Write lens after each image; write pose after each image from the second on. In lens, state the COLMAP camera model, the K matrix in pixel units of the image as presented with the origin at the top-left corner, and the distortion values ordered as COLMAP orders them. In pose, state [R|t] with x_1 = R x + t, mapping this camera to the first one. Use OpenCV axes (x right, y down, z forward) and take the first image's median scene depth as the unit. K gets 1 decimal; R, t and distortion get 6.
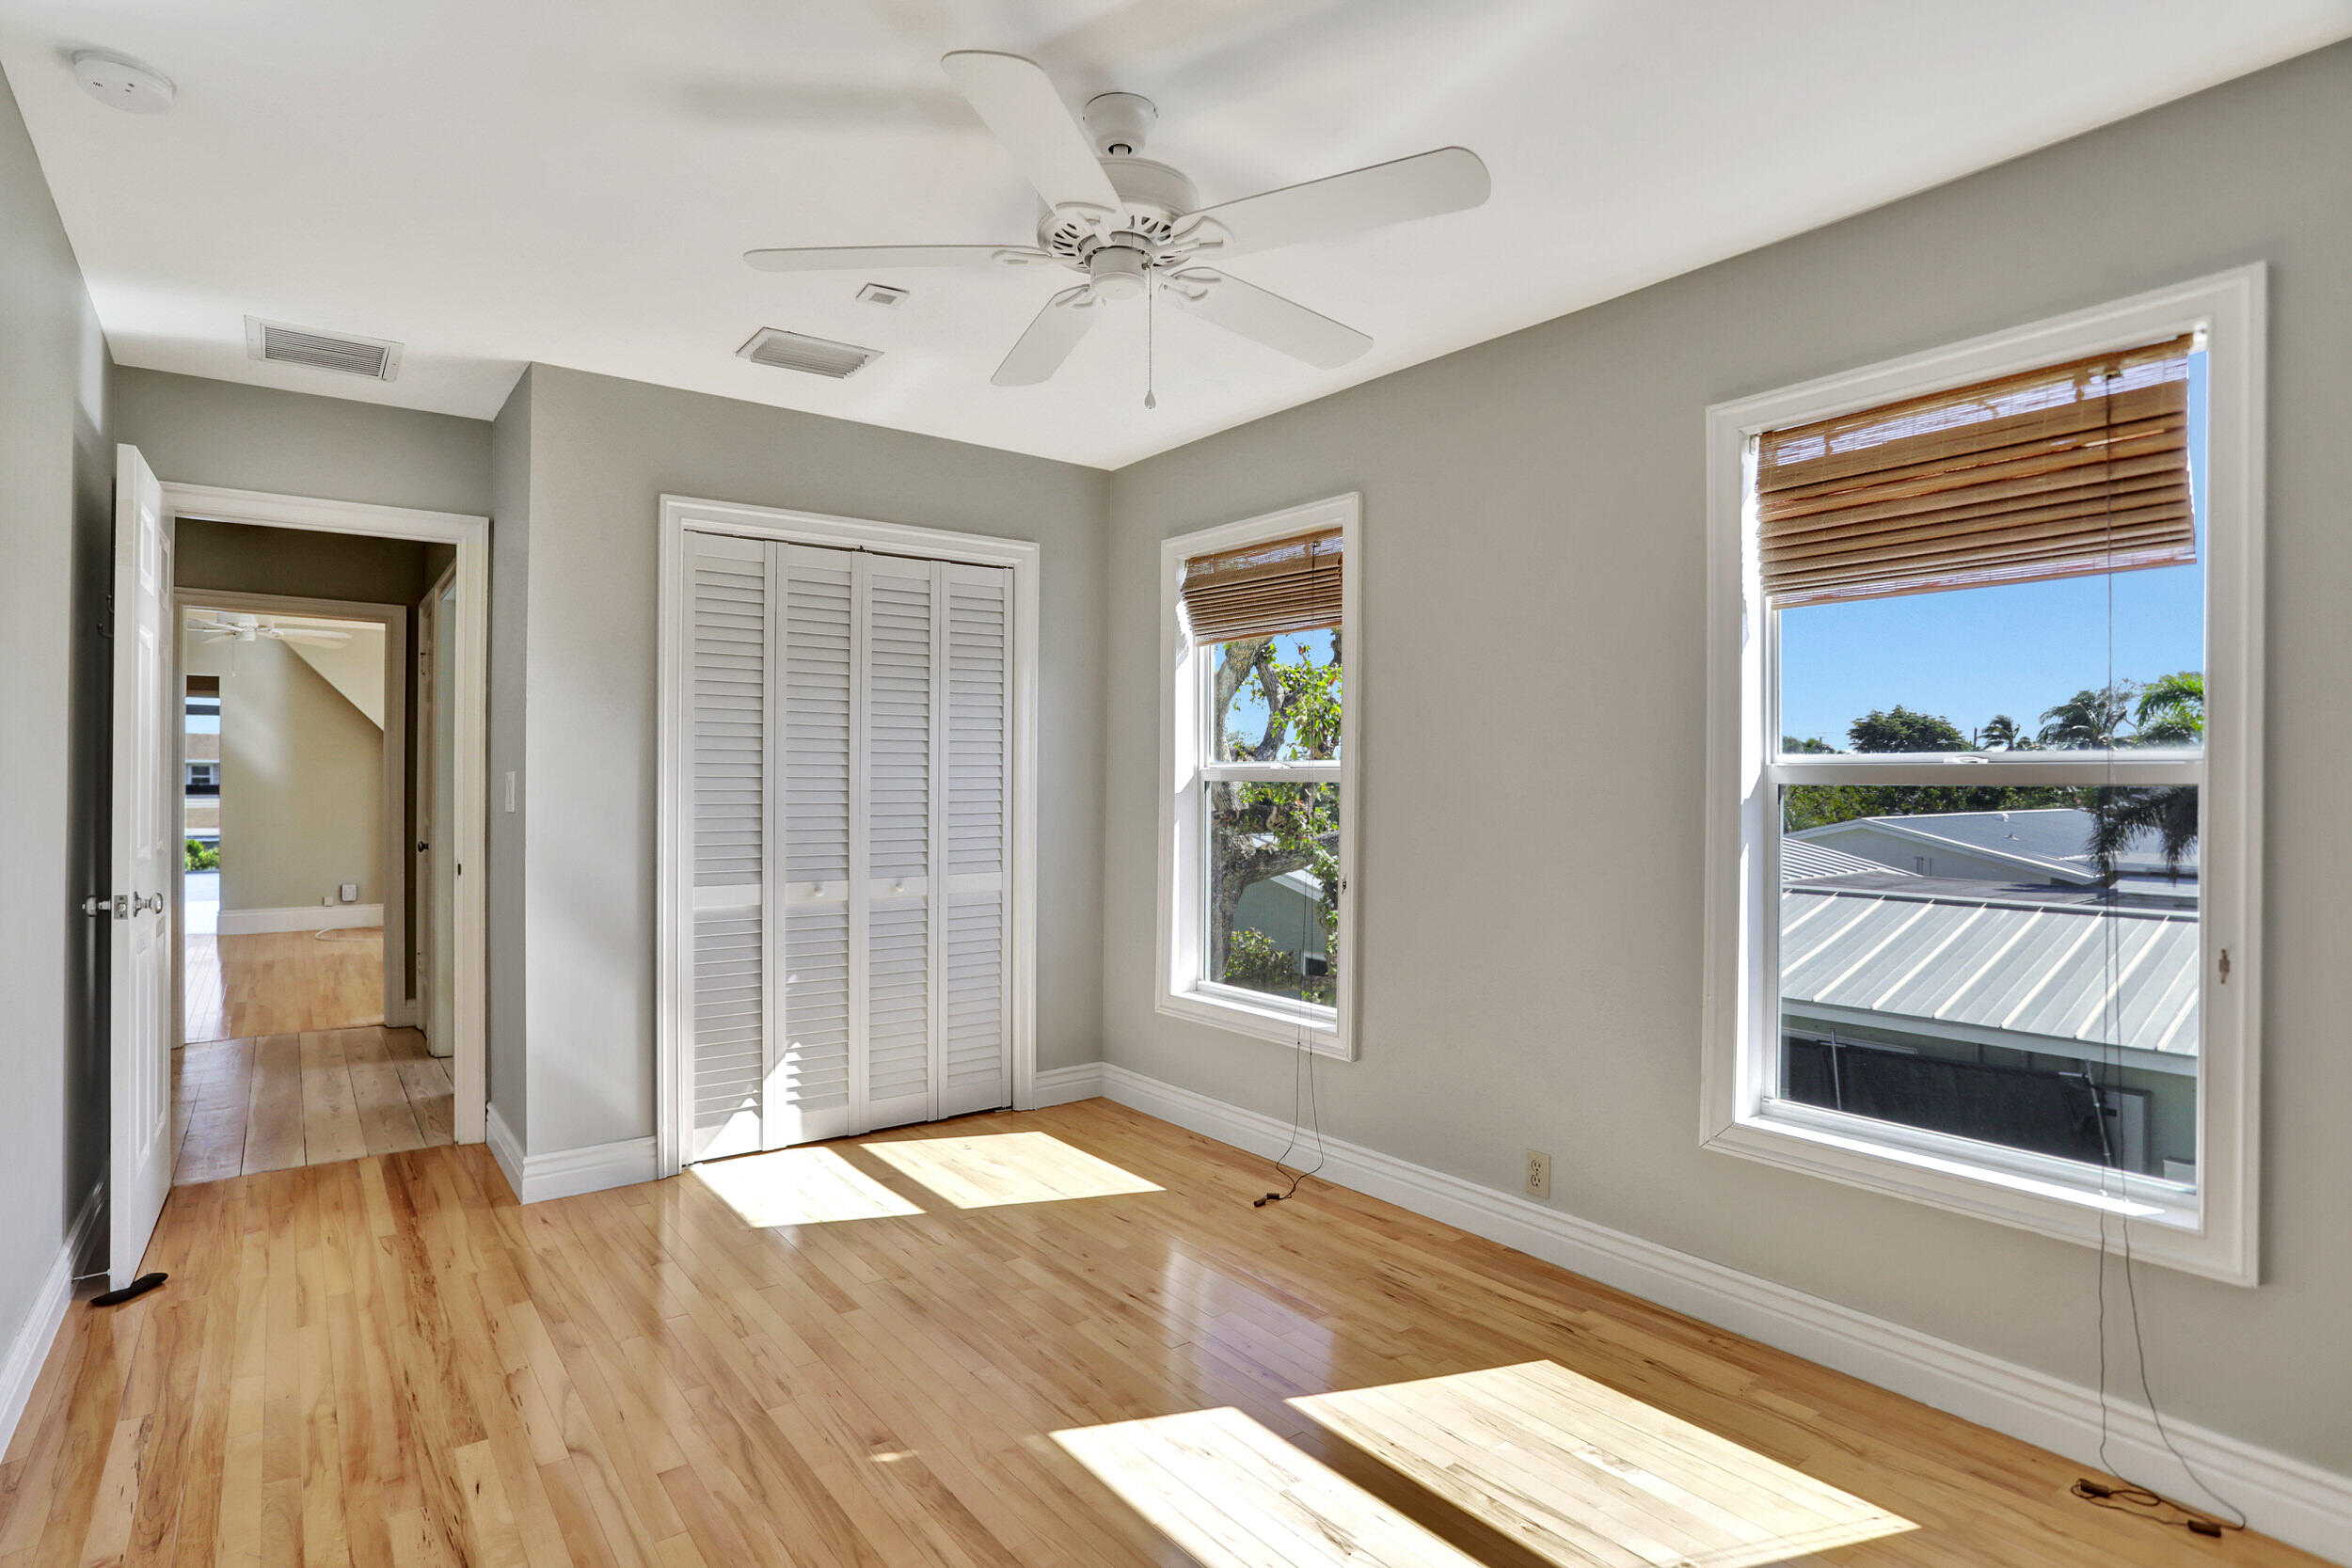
lens RADIAL K [[1261.0, 0, 1176.0], [0, 1261.0, 784.0], [0, 0, 1]] dist [-0.143024, 0.083977]
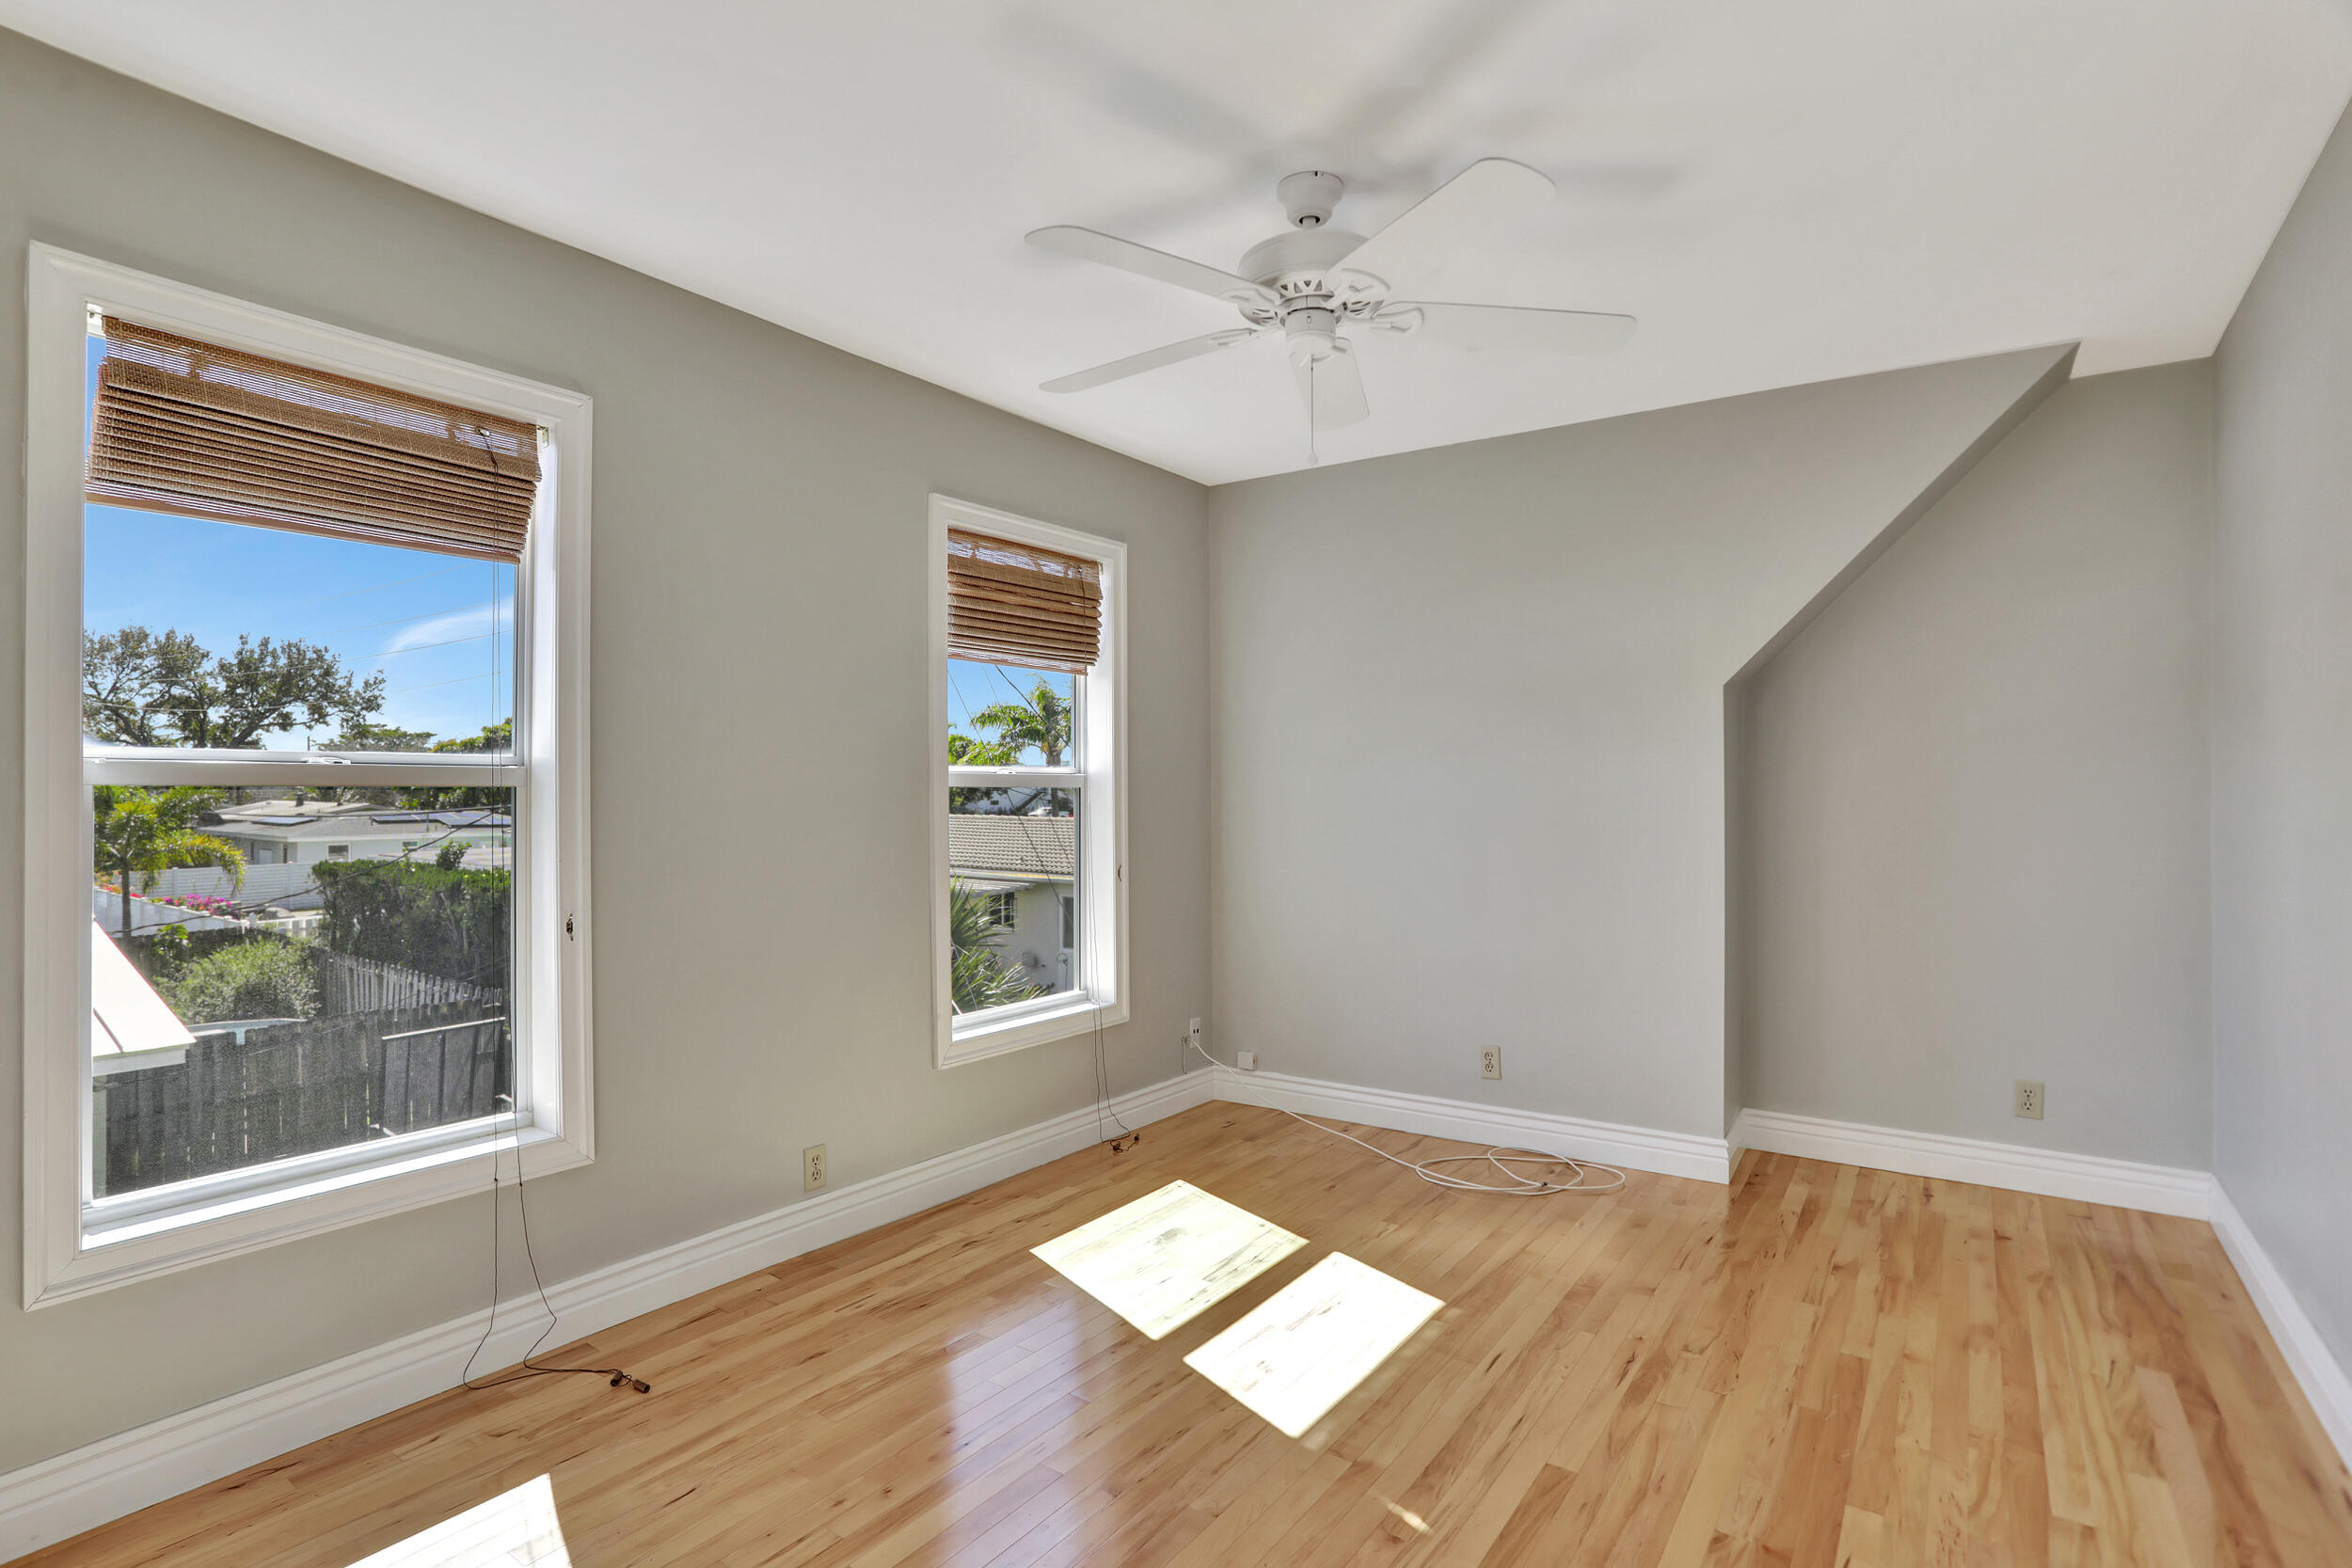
lens RADIAL K [[1144.4, 0, 1176.0], [0, 1144.4, 784.0], [0, 0, 1]] dist [-0.001308, -0.000606]
pose [[-0.310022, -0.003755, 0.950722, -0.759768], [-0.001481, 0.999993, 0.003467, -0.007305], [-0.950728, -0.000333, -0.310025, 1.084521]]
